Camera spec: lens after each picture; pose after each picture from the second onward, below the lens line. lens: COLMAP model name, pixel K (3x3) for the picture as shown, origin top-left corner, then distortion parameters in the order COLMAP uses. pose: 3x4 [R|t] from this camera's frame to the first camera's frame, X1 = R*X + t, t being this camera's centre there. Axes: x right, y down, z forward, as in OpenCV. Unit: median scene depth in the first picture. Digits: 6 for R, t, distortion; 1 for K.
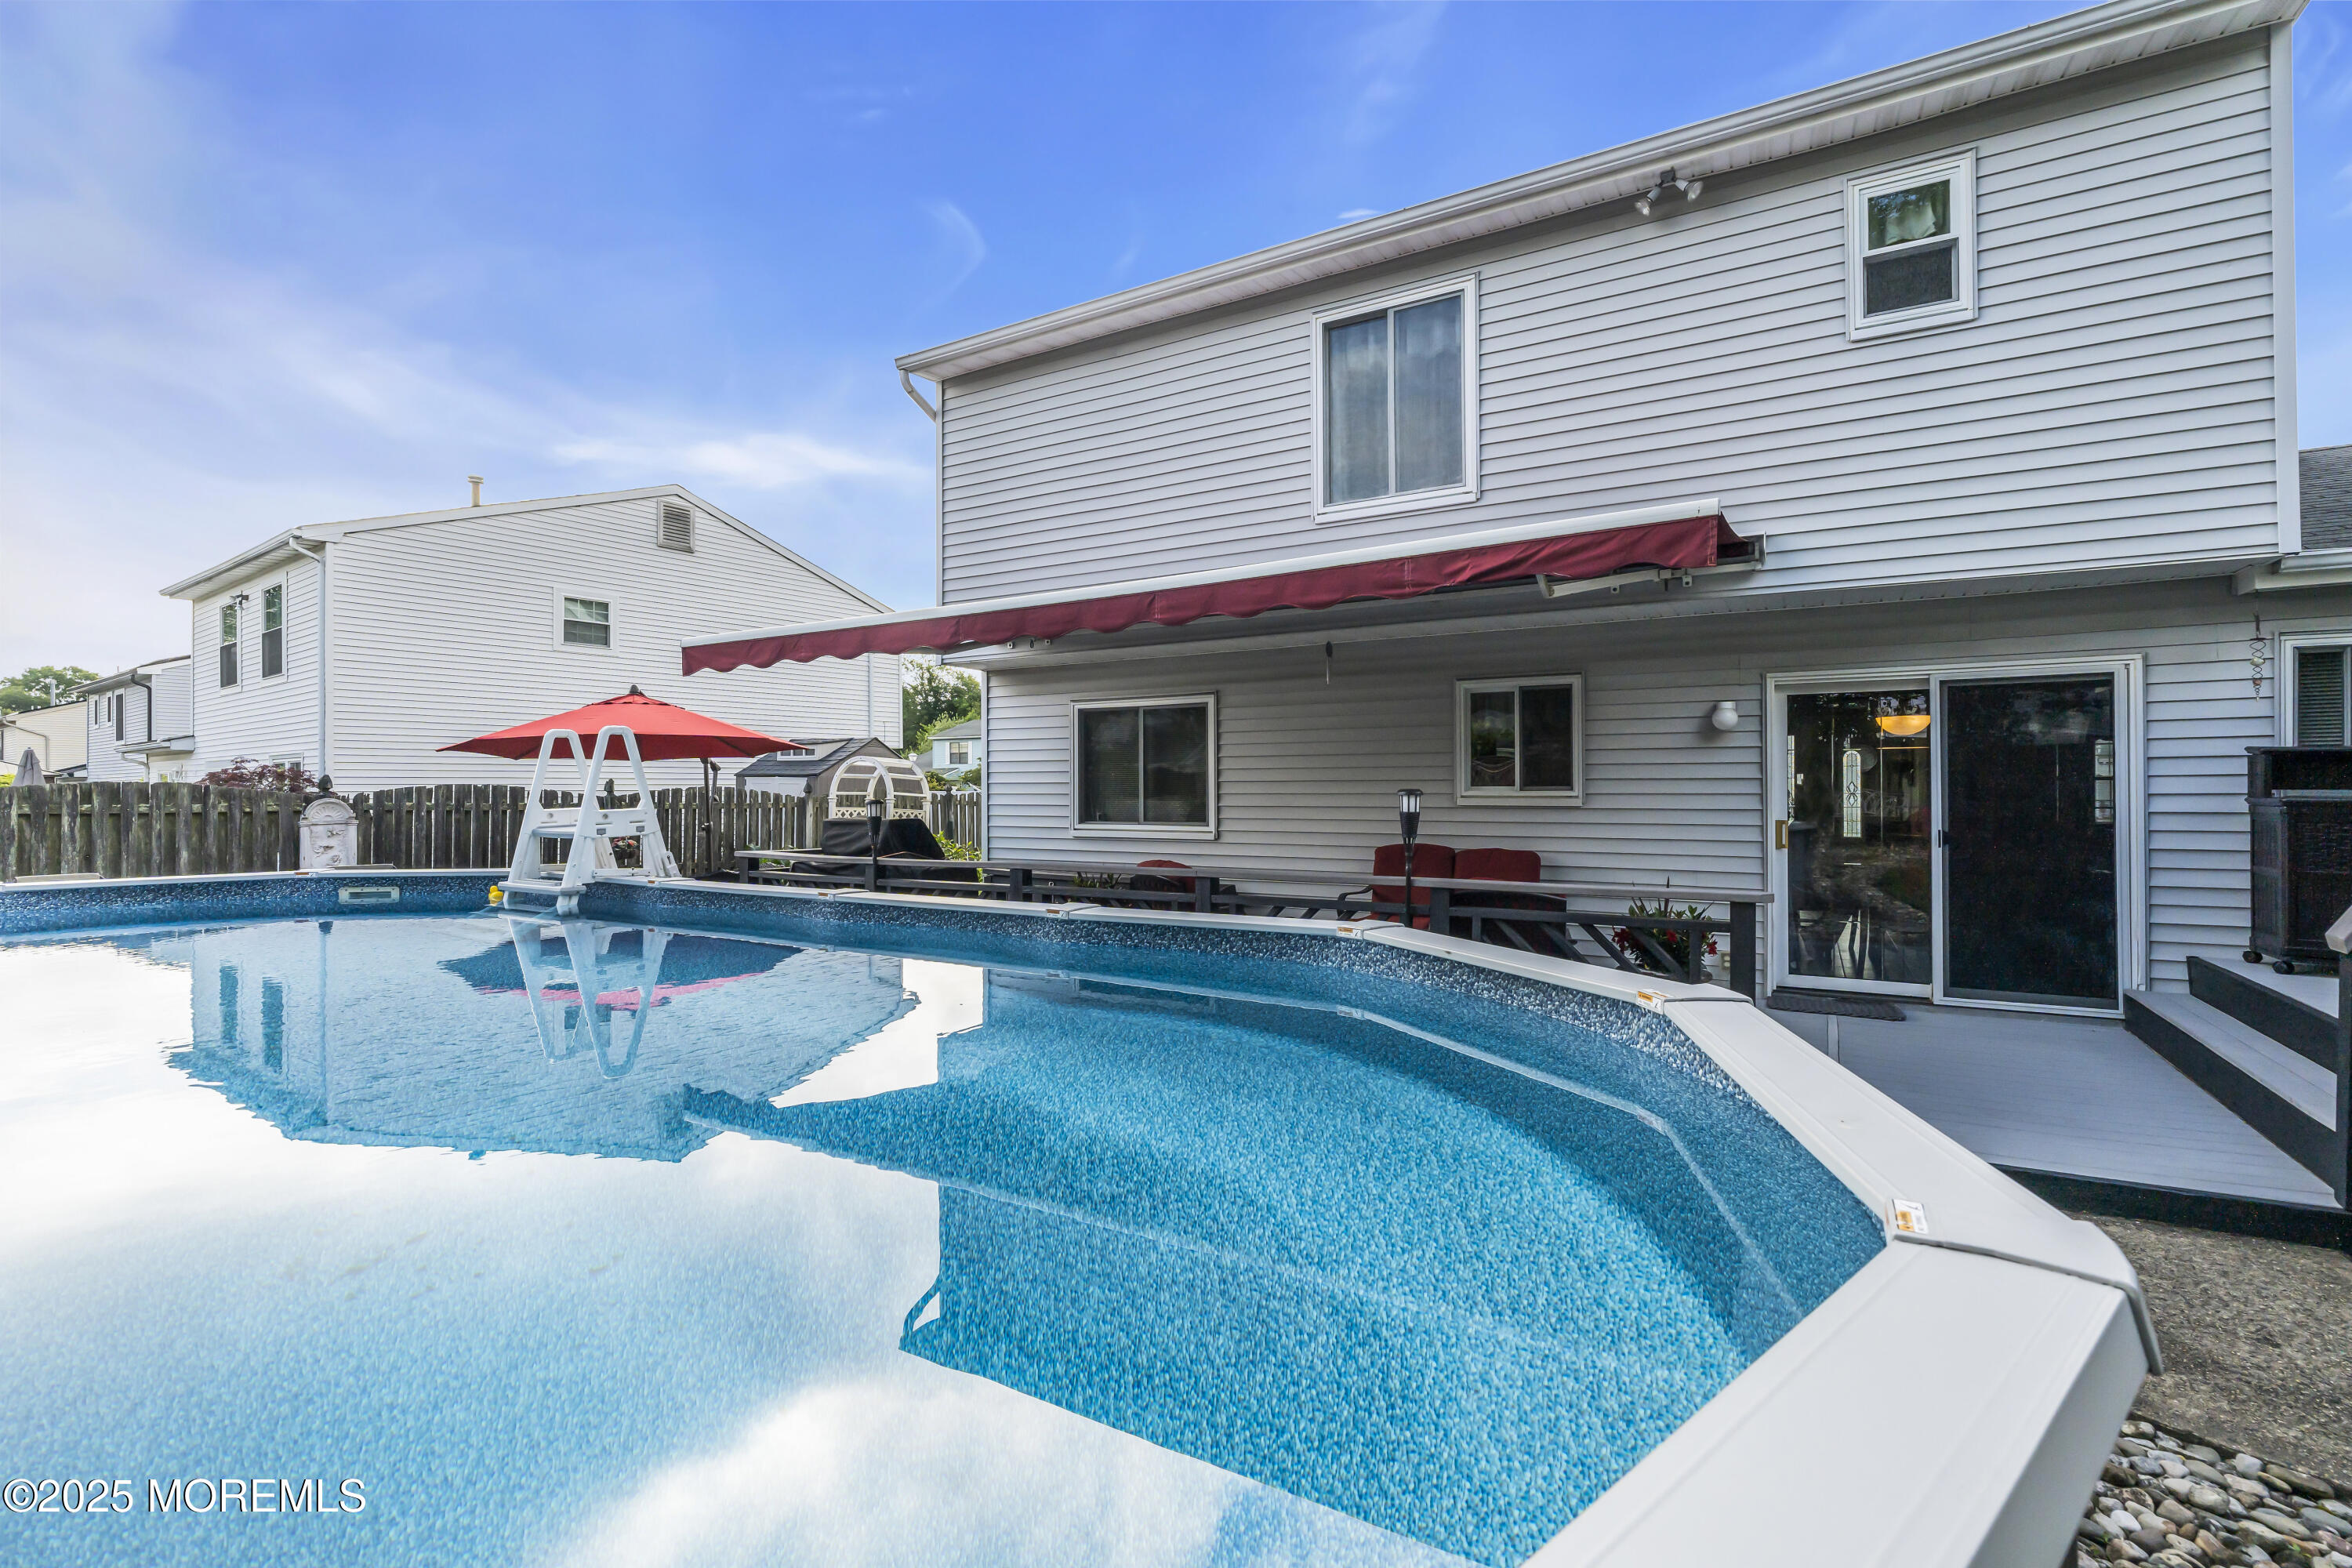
lens RADIAL K [[1055.0, 0, 1186.5], [0, 1055.0, 783.2], [0, 0, 1]] dist [-0.009179, 0.002195]
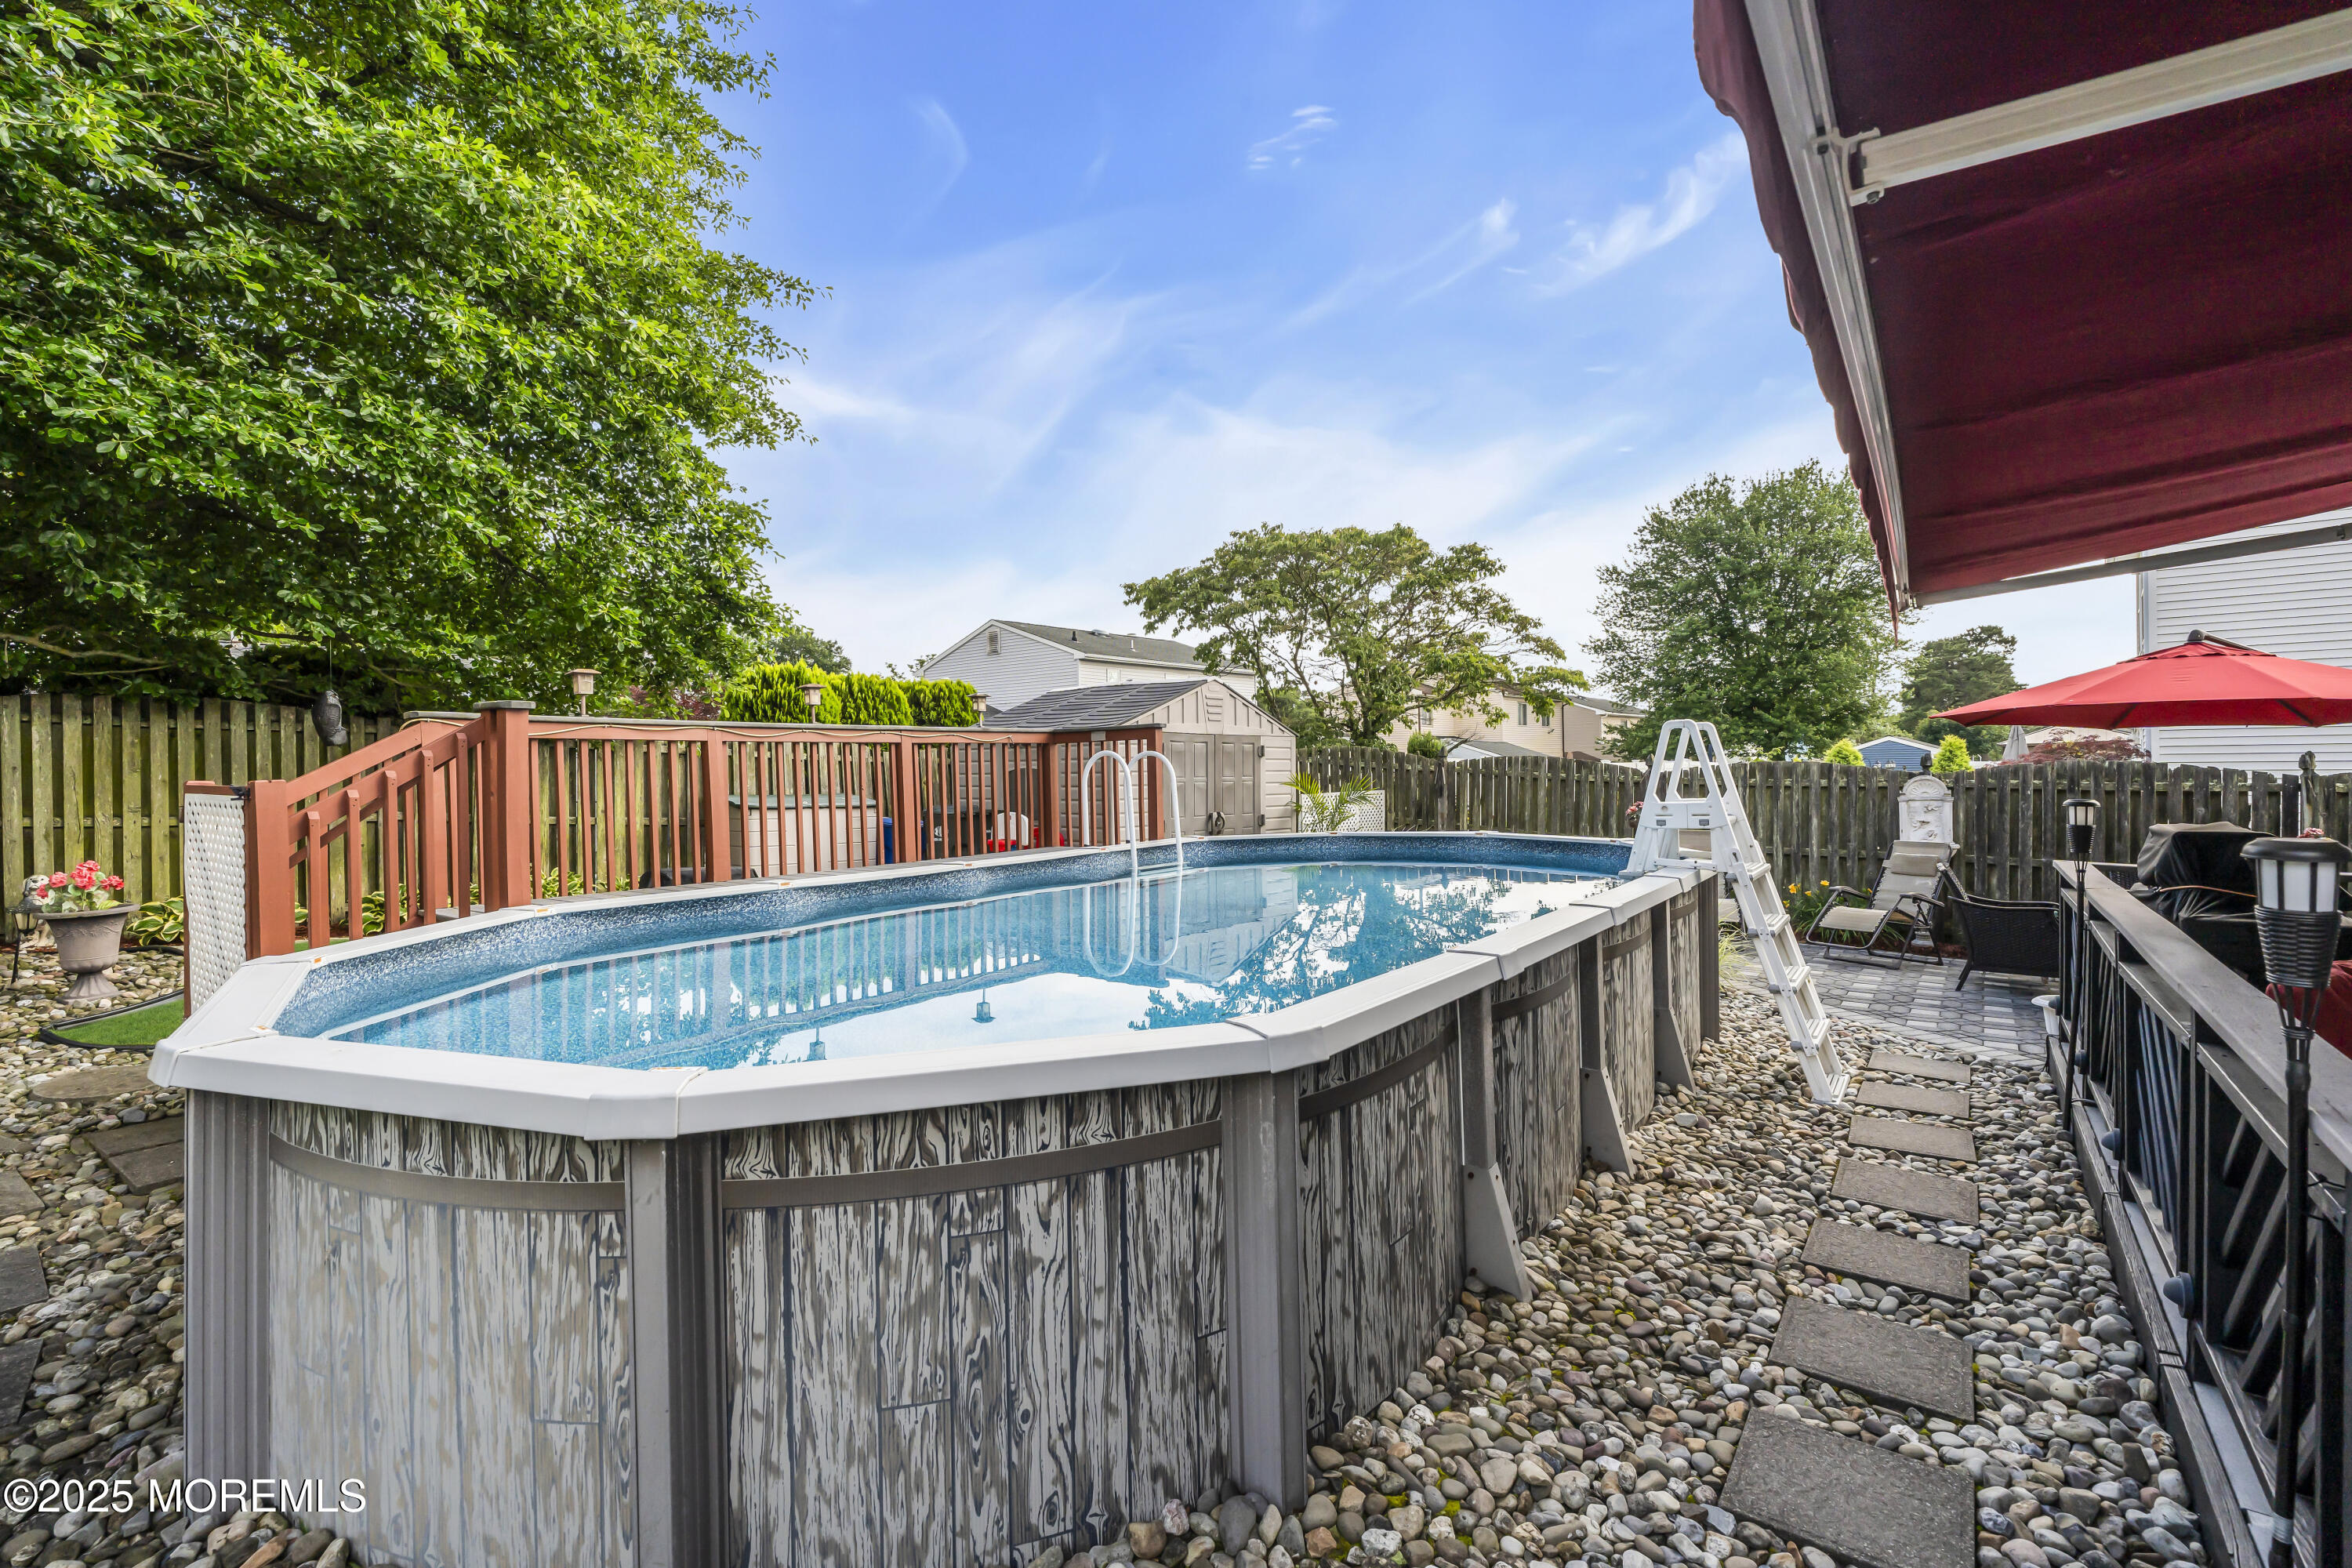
lens RADIAL K [[1055.0, 0, 1163.3], [0, 1055.0, 764.6], [0, 0, 1]] dist [-0.009179, 0.002195]
pose [[-0.102815, 0.005986, -0.994682, 0.306452], [0.016526, 0.999854, 0.004309, -0.013926], [0.994563, -0.015995, -0.102899, 0.354802]]
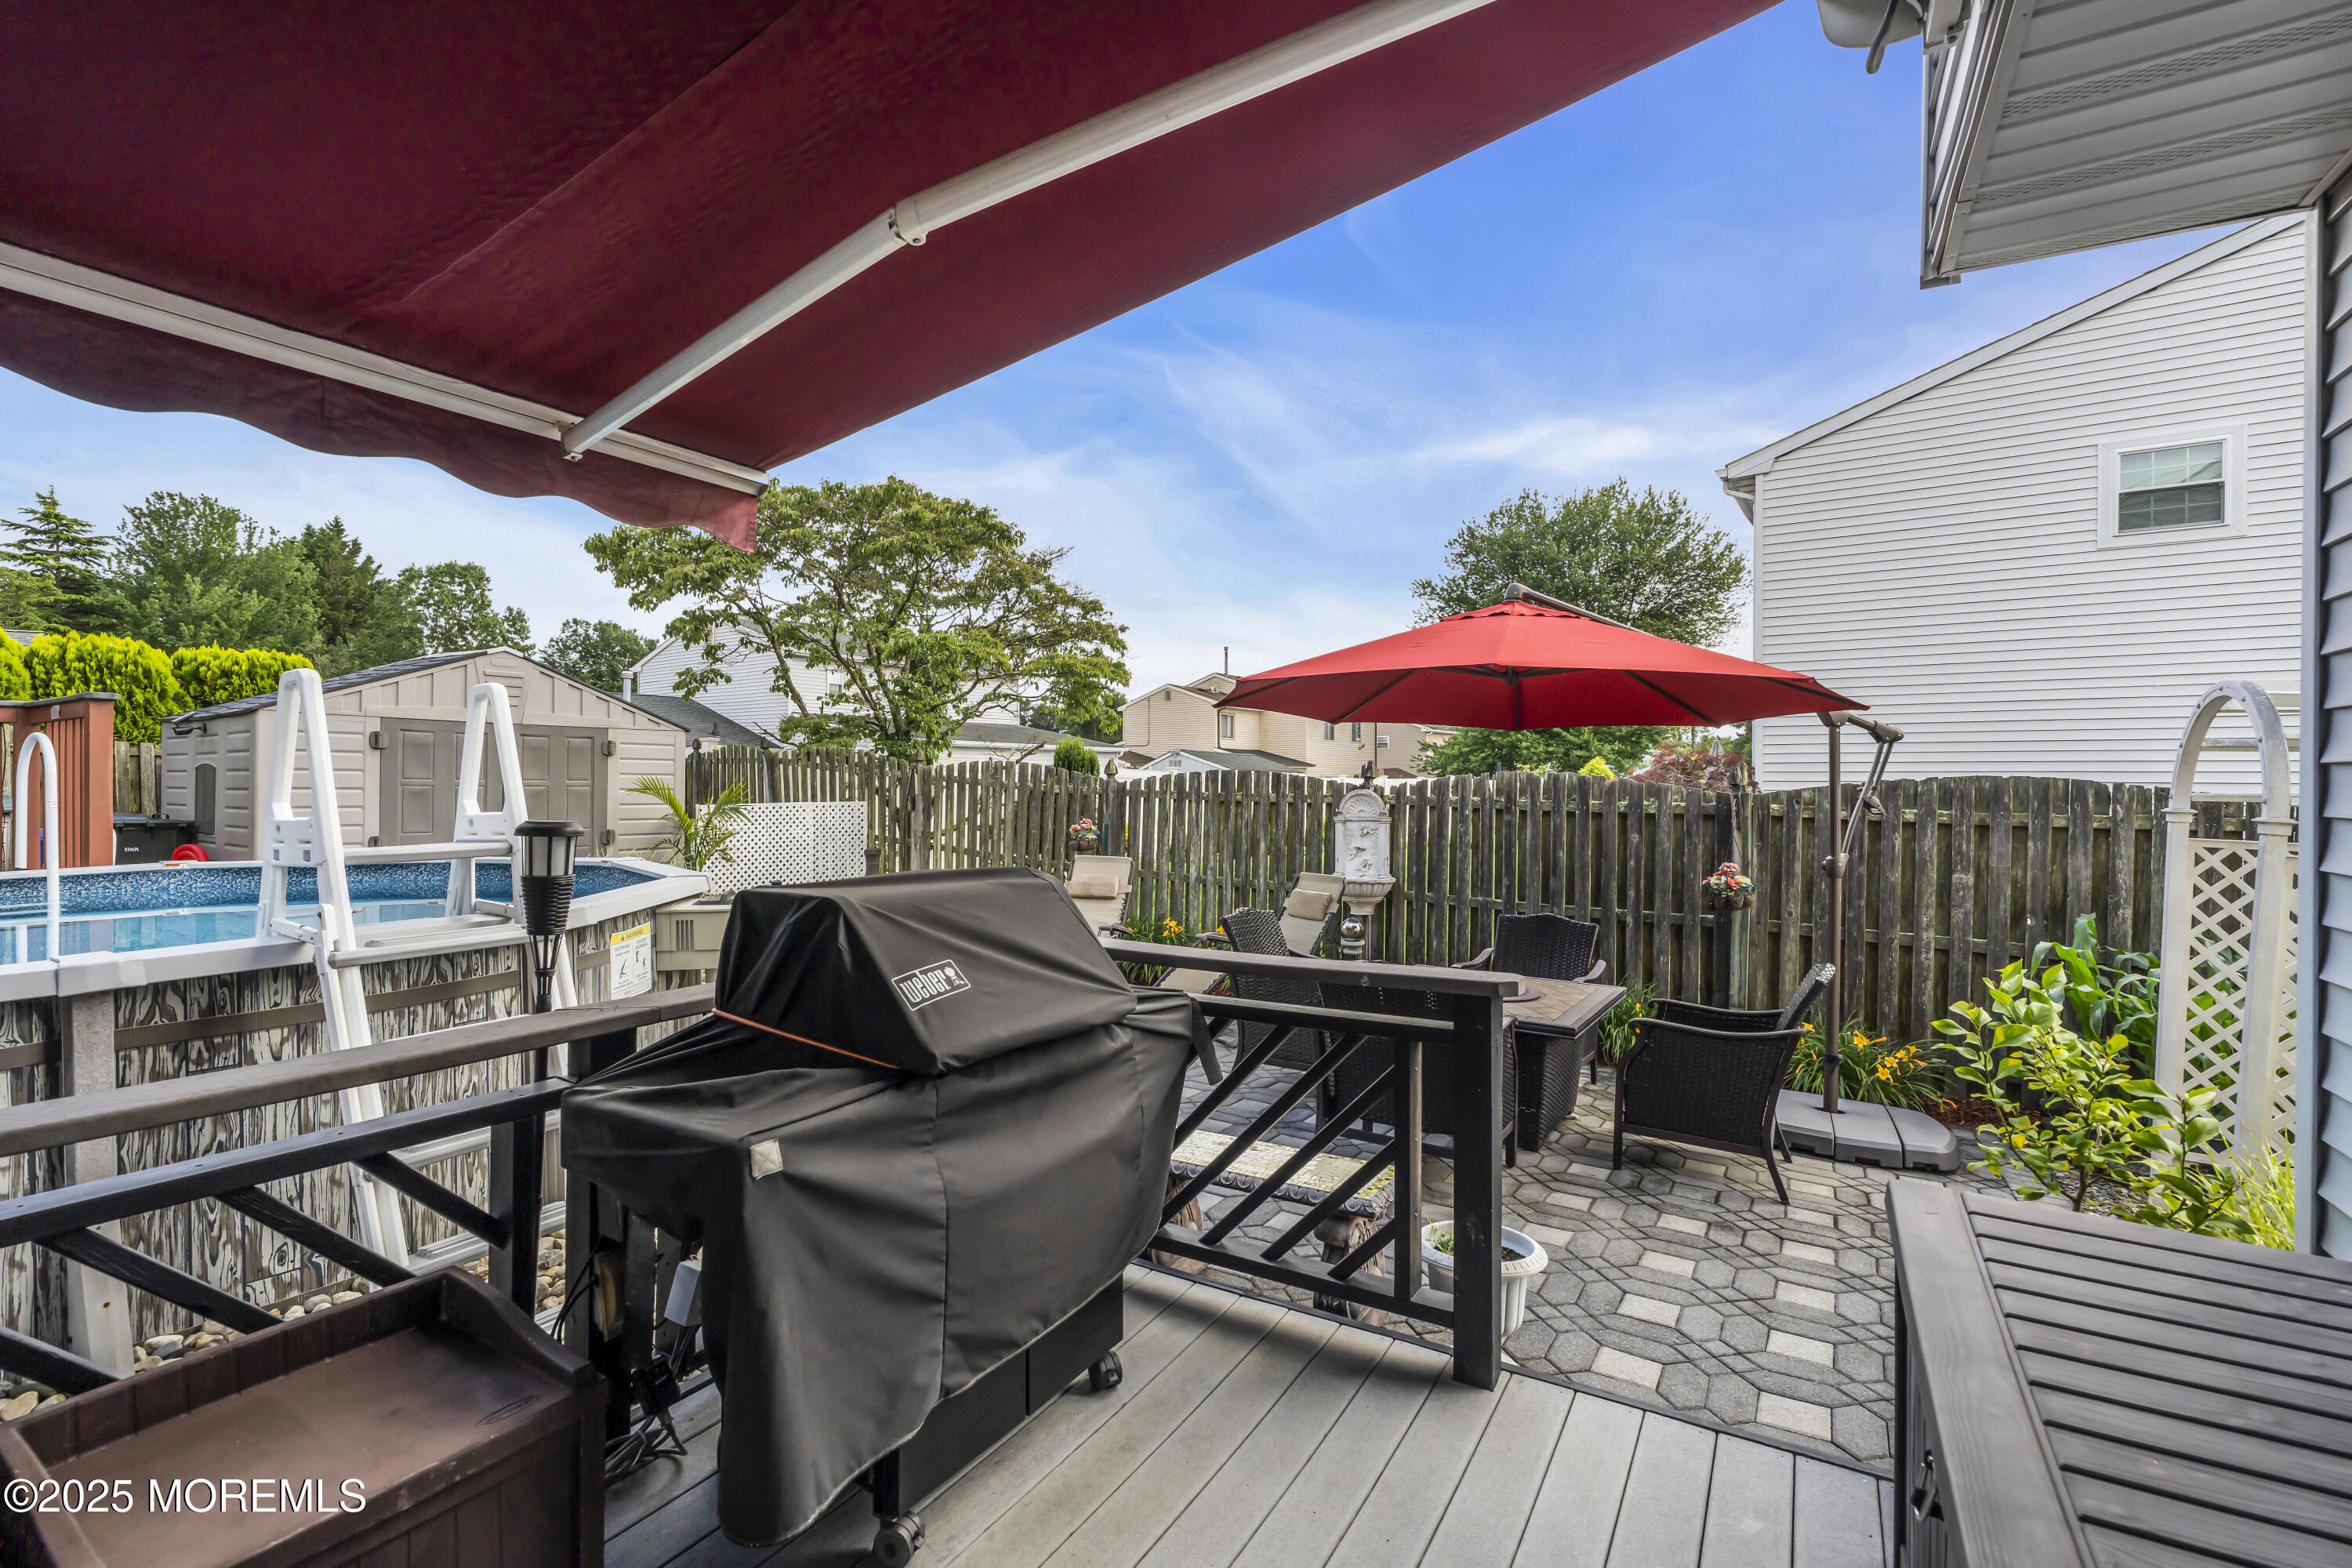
lens RADIAL K [[1055.0, 0, 1155.8], [0, 1055.0, 790.7], [0, 0, 1]] dist [-0.009179, 0.002195]
pose [[-0.011508, 0.017405, -0.999782, 0.012853], [0.001319, 0.999848, 0.017391, 0.000983], [0.999933, -0.001119, -0.011530, 0.854753]]
